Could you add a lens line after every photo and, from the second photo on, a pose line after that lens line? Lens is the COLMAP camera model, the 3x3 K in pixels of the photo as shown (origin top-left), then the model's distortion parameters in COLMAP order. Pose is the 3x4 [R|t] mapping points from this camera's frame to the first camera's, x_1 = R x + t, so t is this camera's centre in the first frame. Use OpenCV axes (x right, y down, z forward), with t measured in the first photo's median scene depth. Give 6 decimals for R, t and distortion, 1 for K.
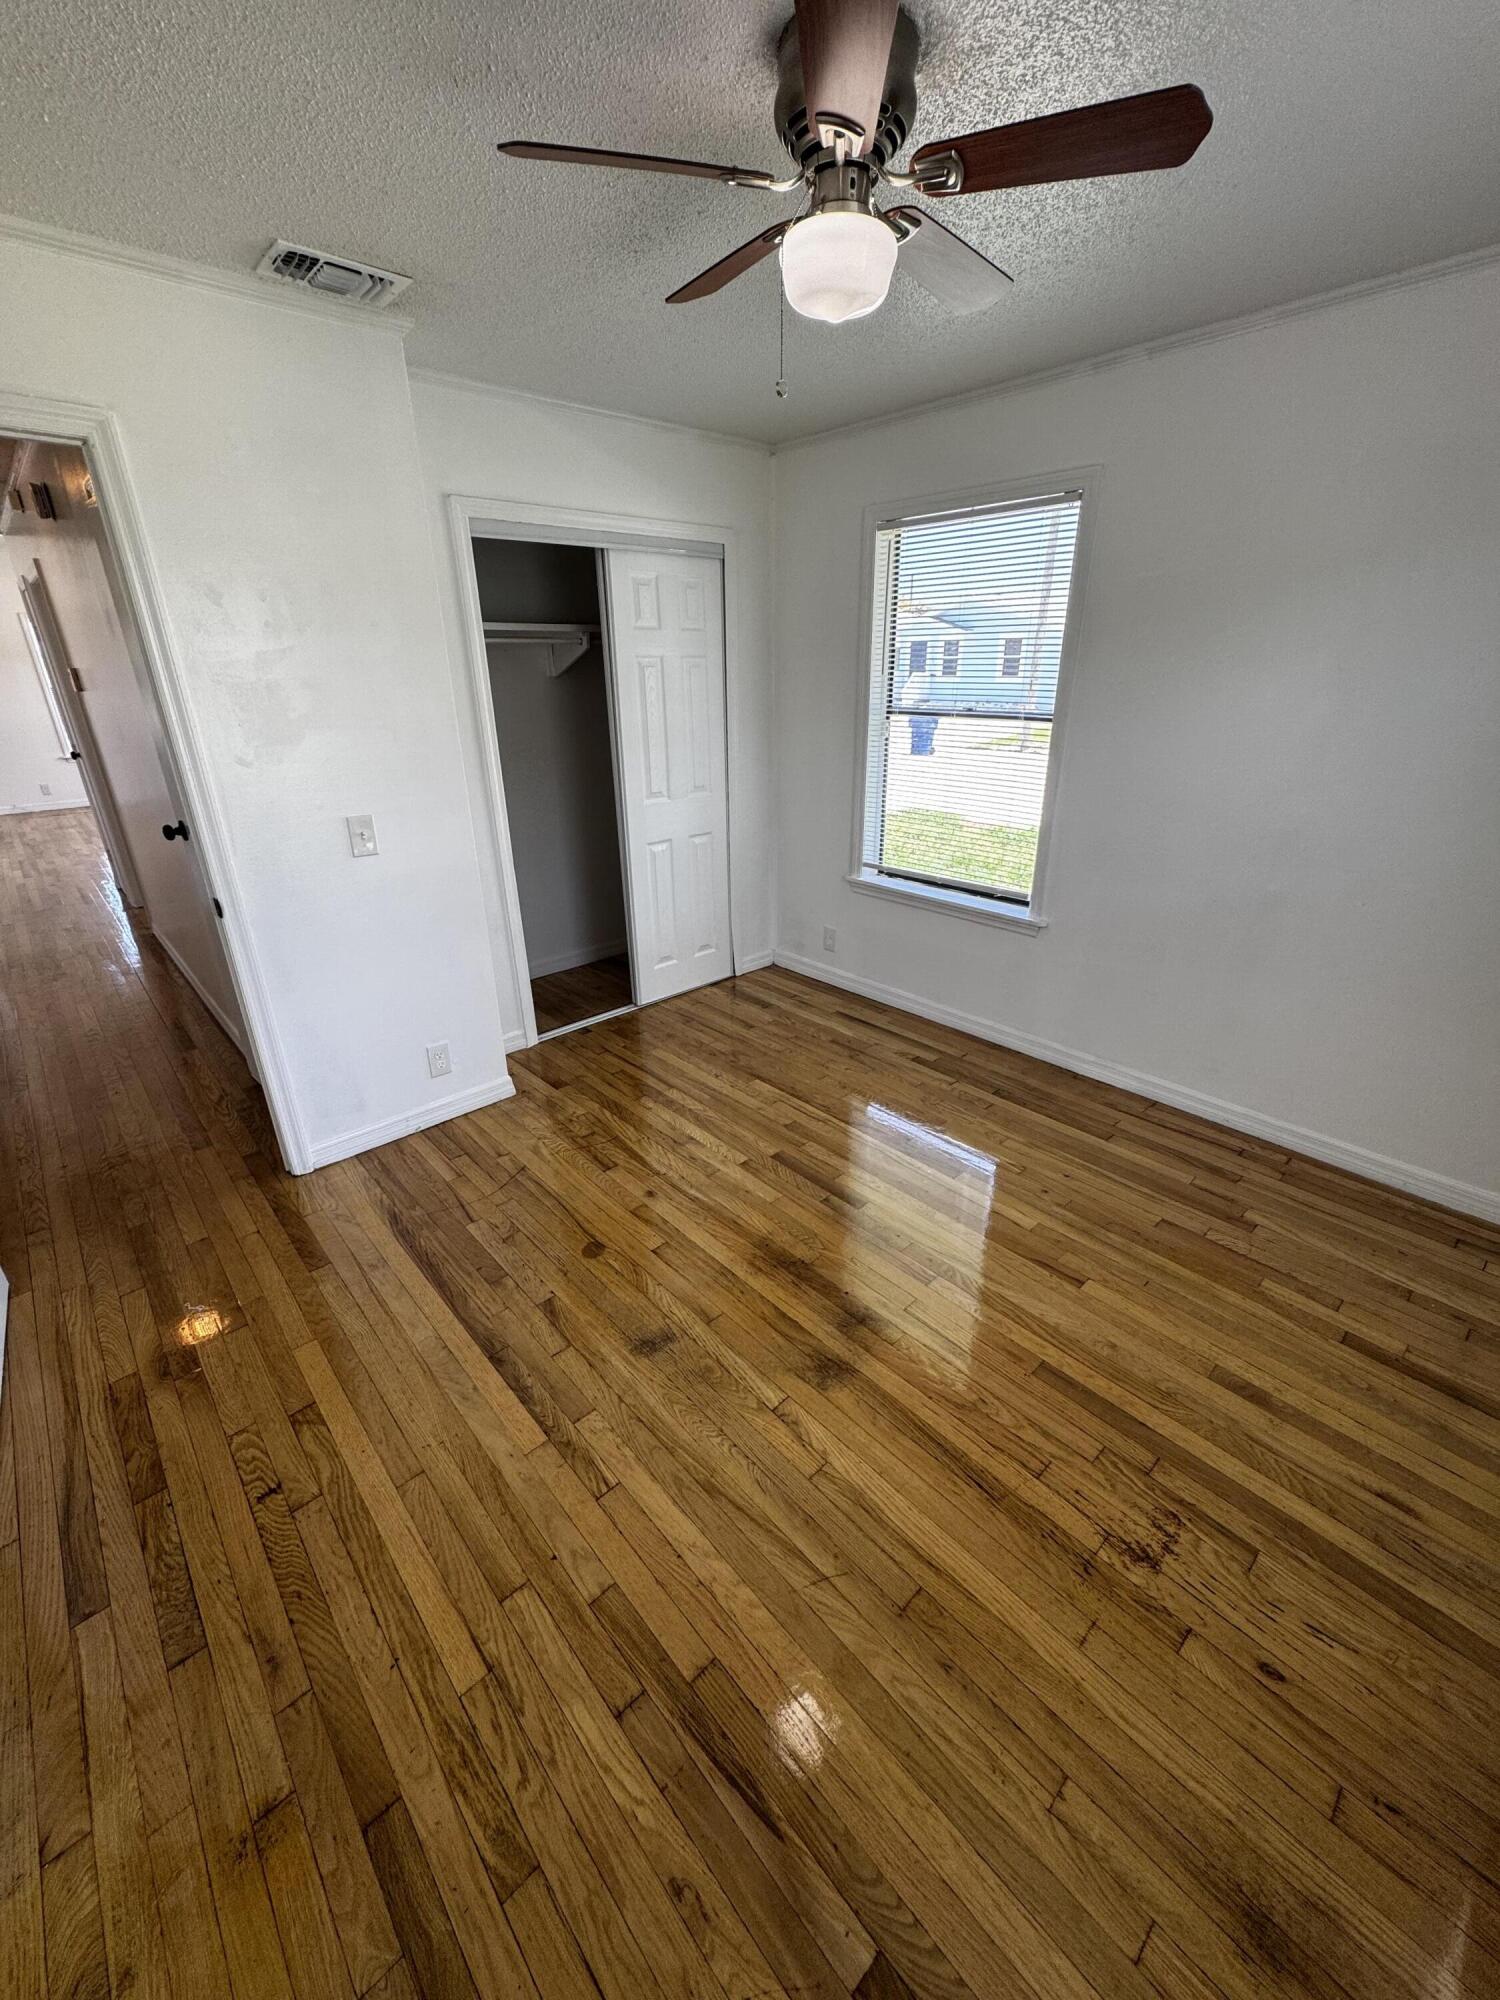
lens RADIAL K [[793.3, 0, 745.7], [0, 793.3, 1001.2], [0, 0, 1]] dist [-0.003486, 0.001025]
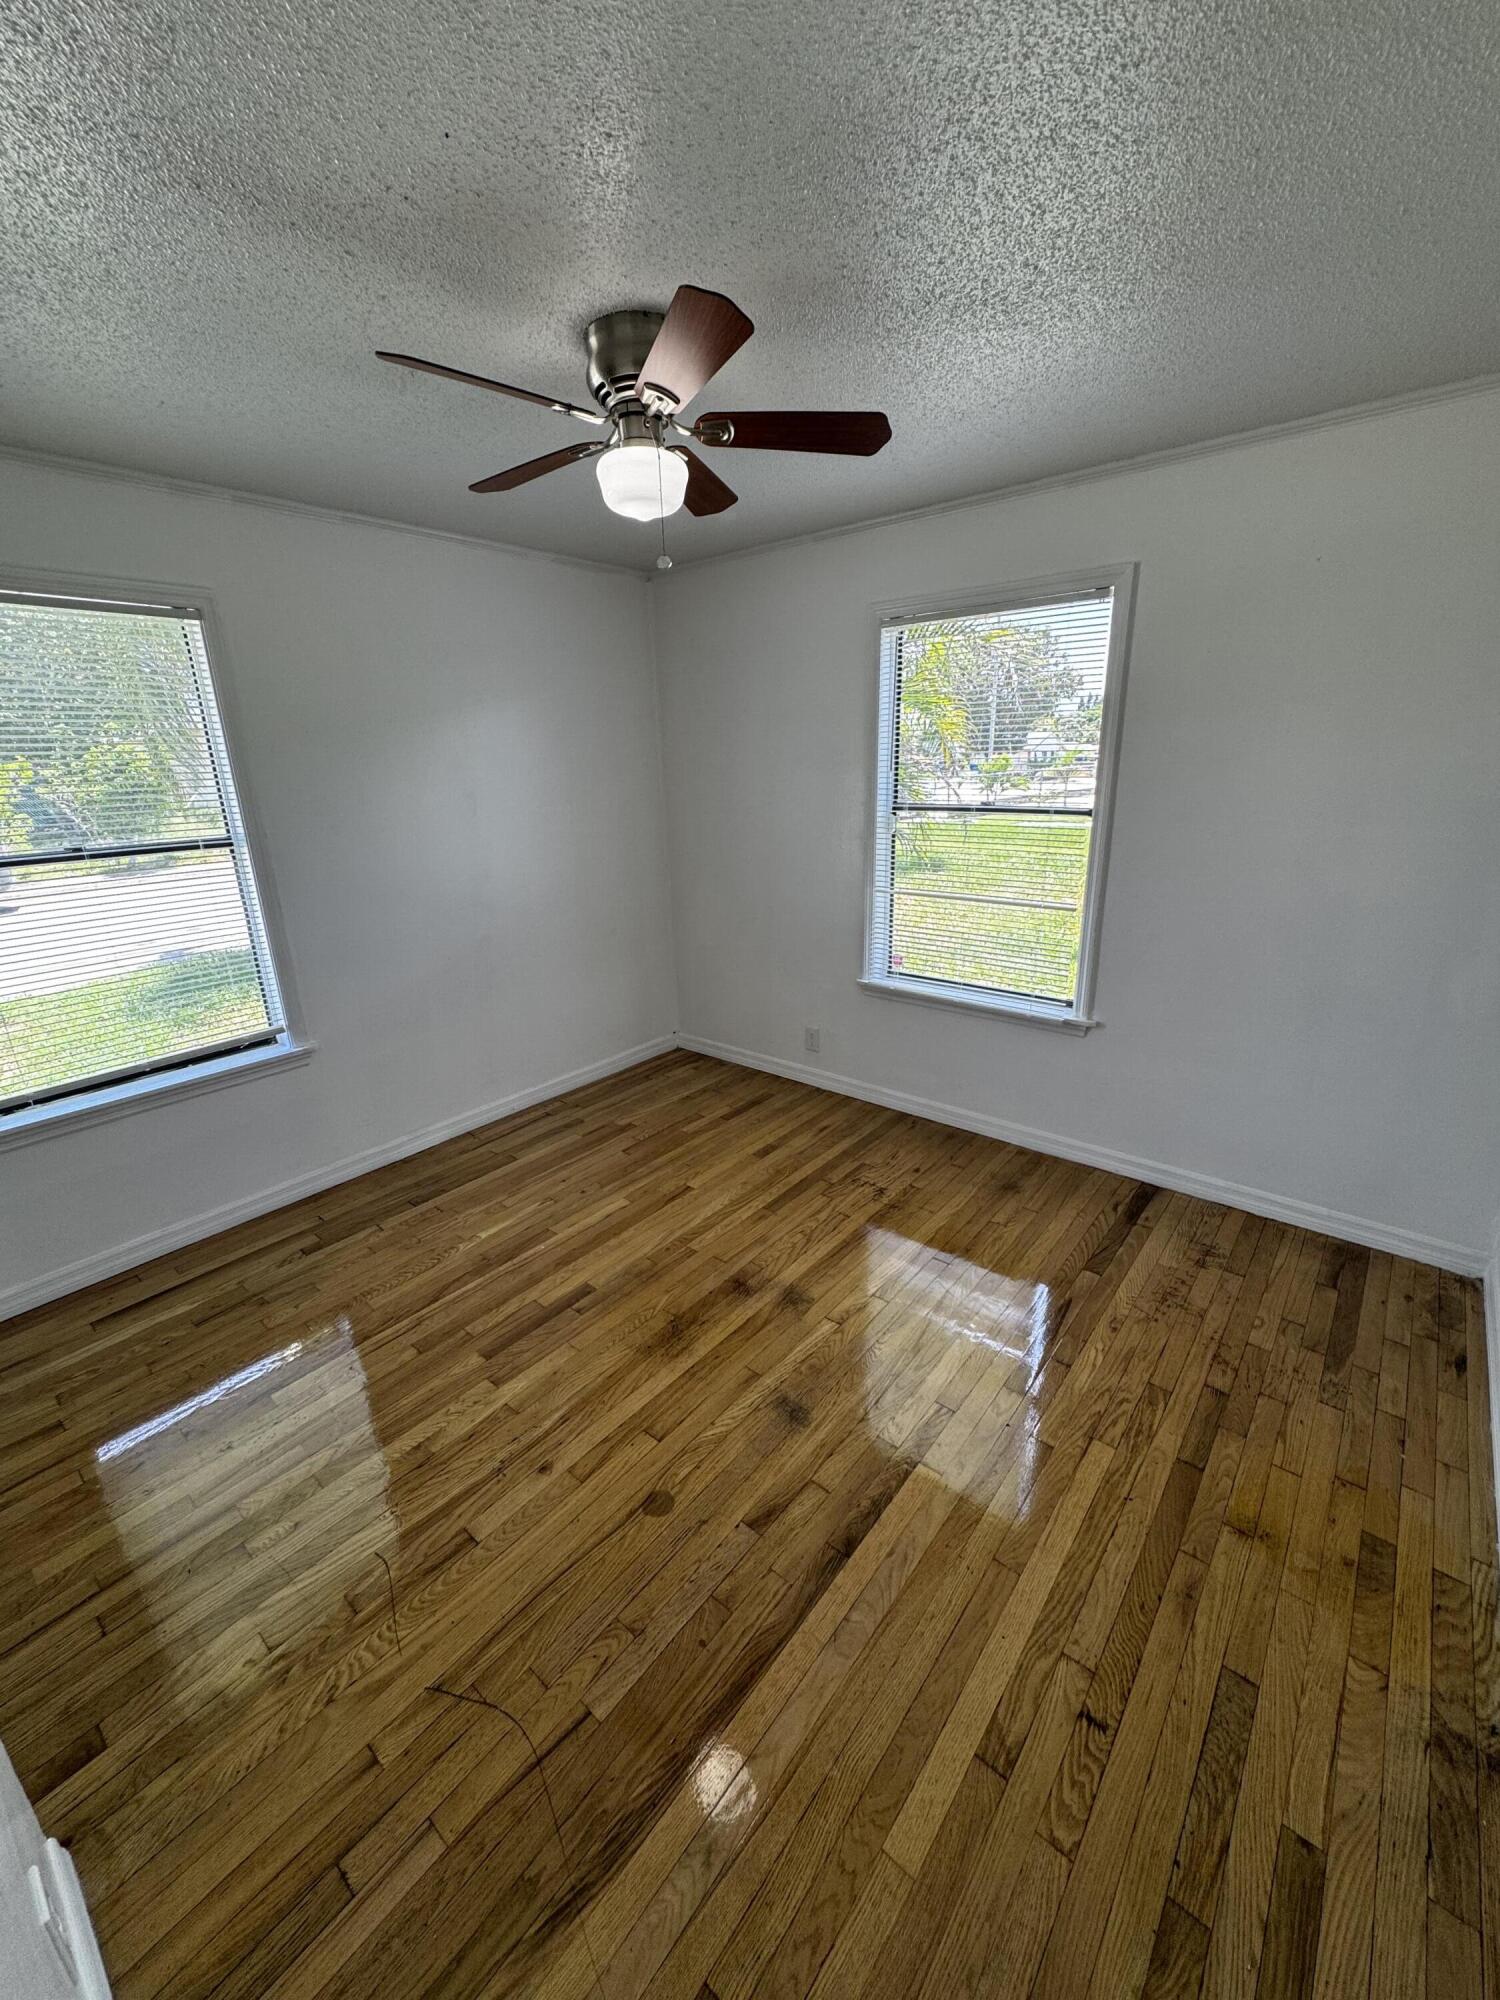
lens RADIAL K [[793.3, 0, 750.9], [0, 793.3, 1001.8], [0, 0, 1]] dist [-0.003486, 0.001025]
pose [[-0.135178, -0.283252, 0.949471, -0.926467], [0.412231, 0.855314, 0.313853, -0.361460], [-0.900995, 0.433827, 0.001145, 0.814154]]
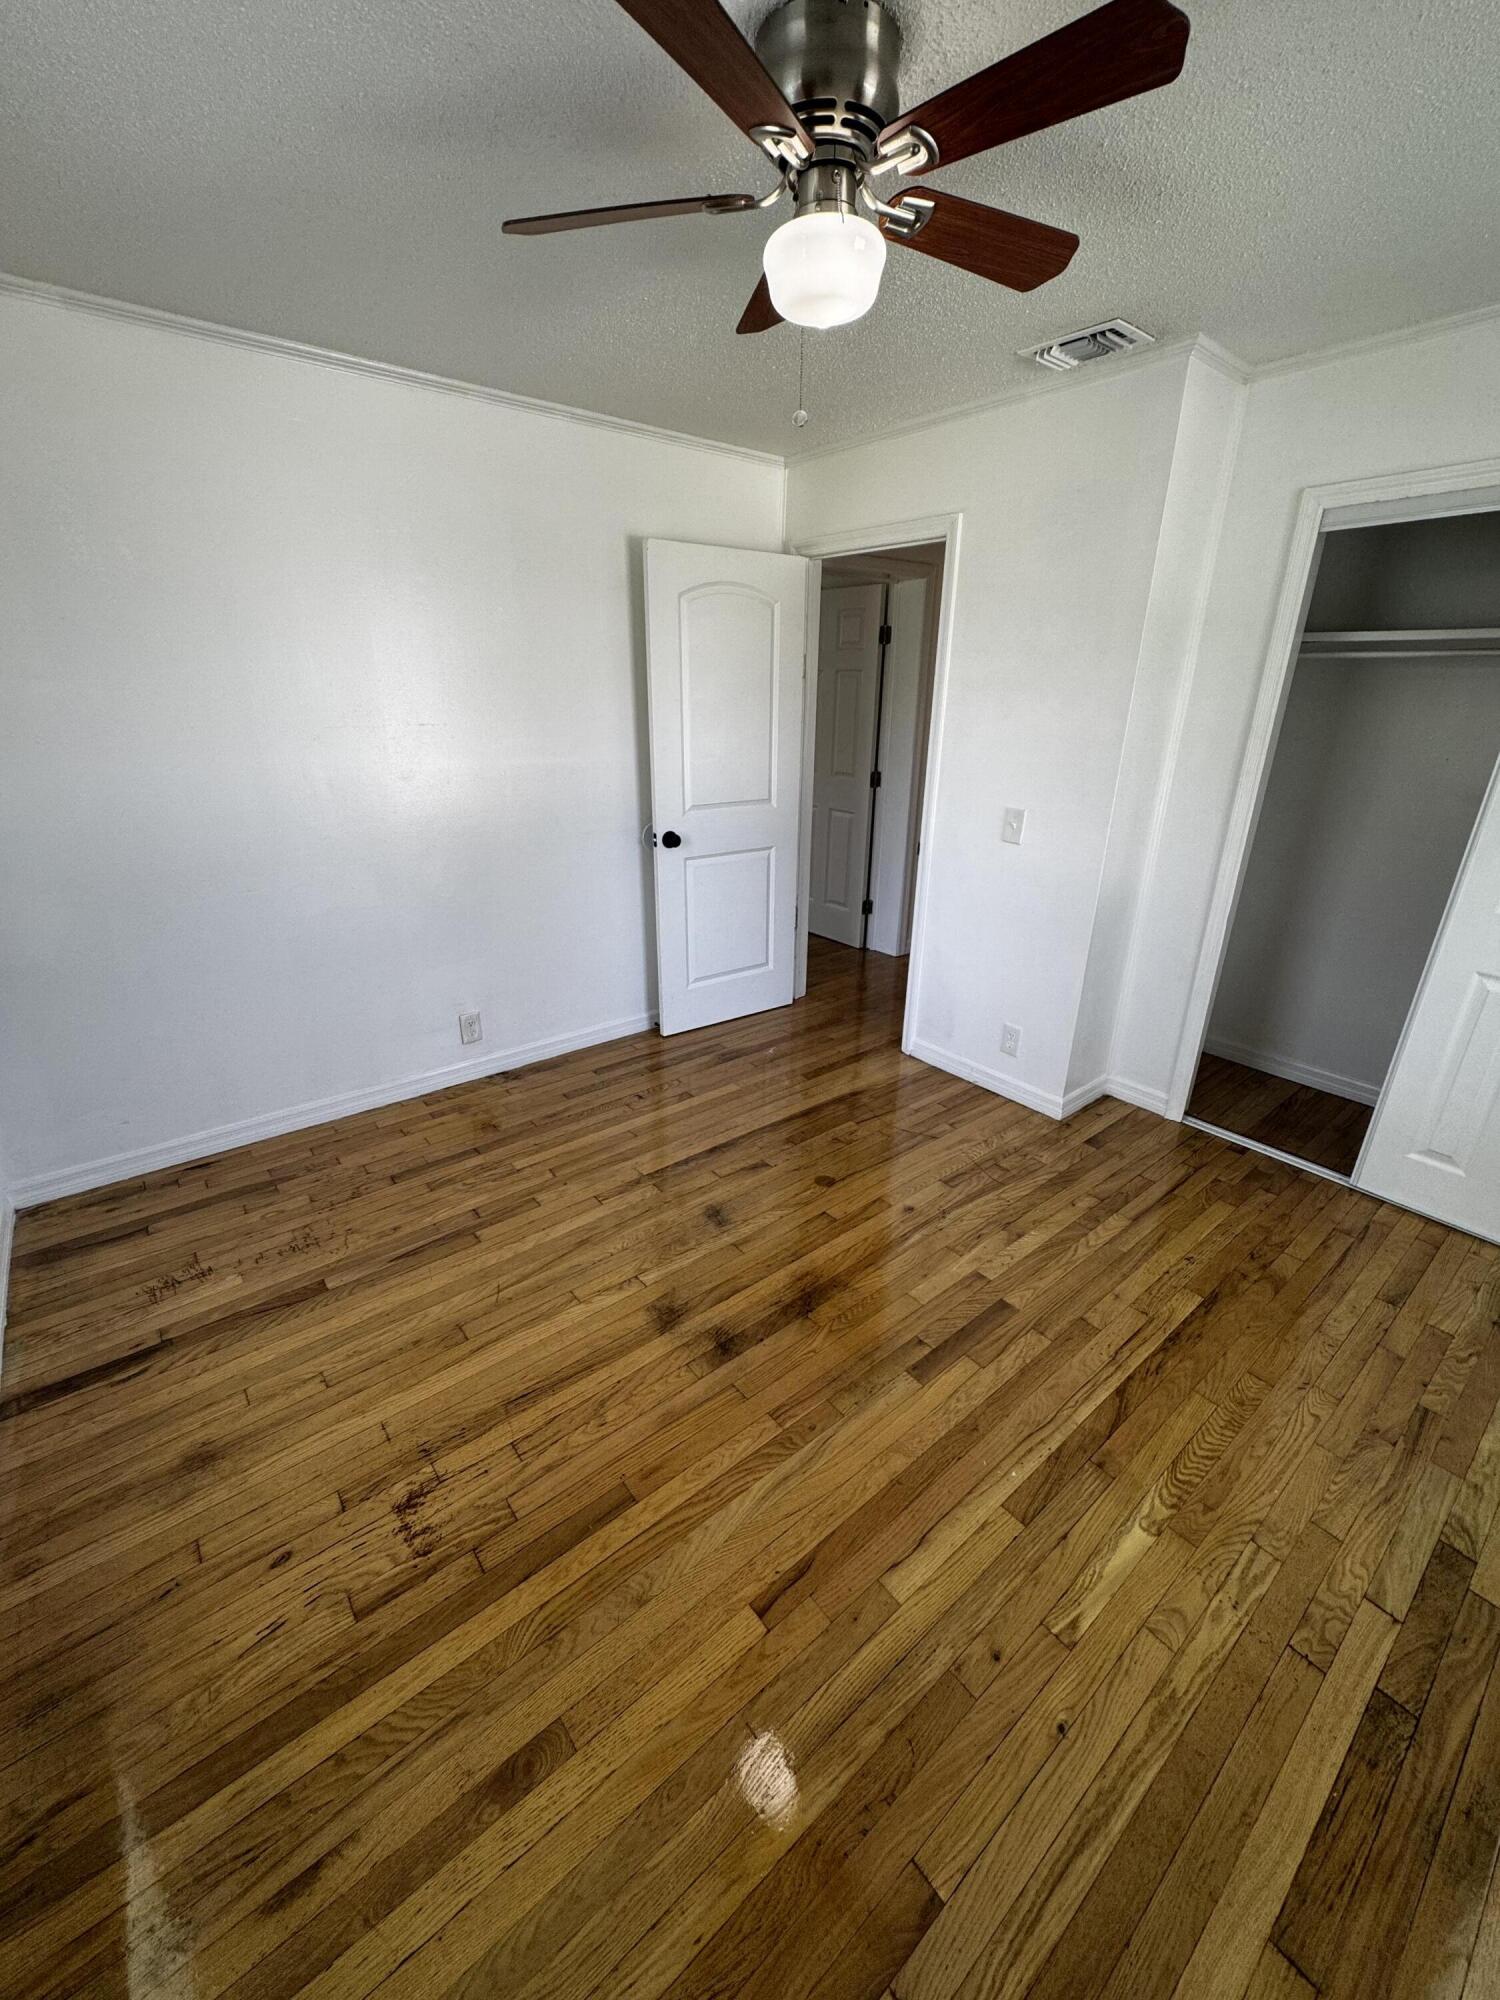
lens RADIAL K [[793.3, 0, 755.4], [0, 793.3, 1003.0], [0, 0, 1]] dist [-0.003486, 0.001025]
pose [[-0.053749, 0.378975, -0.923845, 0.909217], [-0.398794, 0.840050, 0.367803, -0.336958], [0.915464, 0.388192, 0.105981, 0.789157]]
